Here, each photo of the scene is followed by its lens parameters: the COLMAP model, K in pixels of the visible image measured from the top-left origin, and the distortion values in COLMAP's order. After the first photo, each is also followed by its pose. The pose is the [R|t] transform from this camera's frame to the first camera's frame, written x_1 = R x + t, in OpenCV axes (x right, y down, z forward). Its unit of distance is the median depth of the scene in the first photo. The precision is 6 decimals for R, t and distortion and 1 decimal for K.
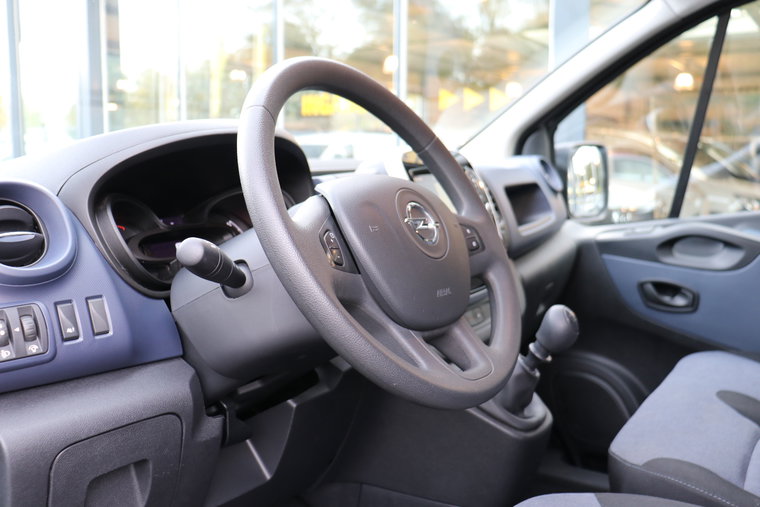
lens RADIAL K [[729.7, 0, 381.7], [0, 729.7, 258.6], [0, 0, 1]] dist [-0.049113, 0.000000]
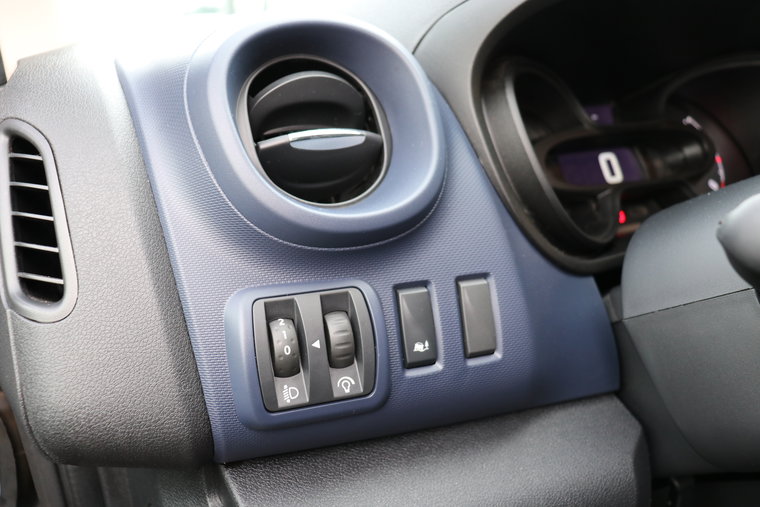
lens RADIAL K [[840.9, 0, 379.0], [0, 840.9, 254.3], [0, 0, 1]] dist [-0.074427, 0.000000]
pose [[0.907348, 0.125694, -0.401149, -0.233253], [-0.072201, 0.986669, 0.145849, -0.036256], [0.414134, -0.103372, 0.904327, 0.478831]]
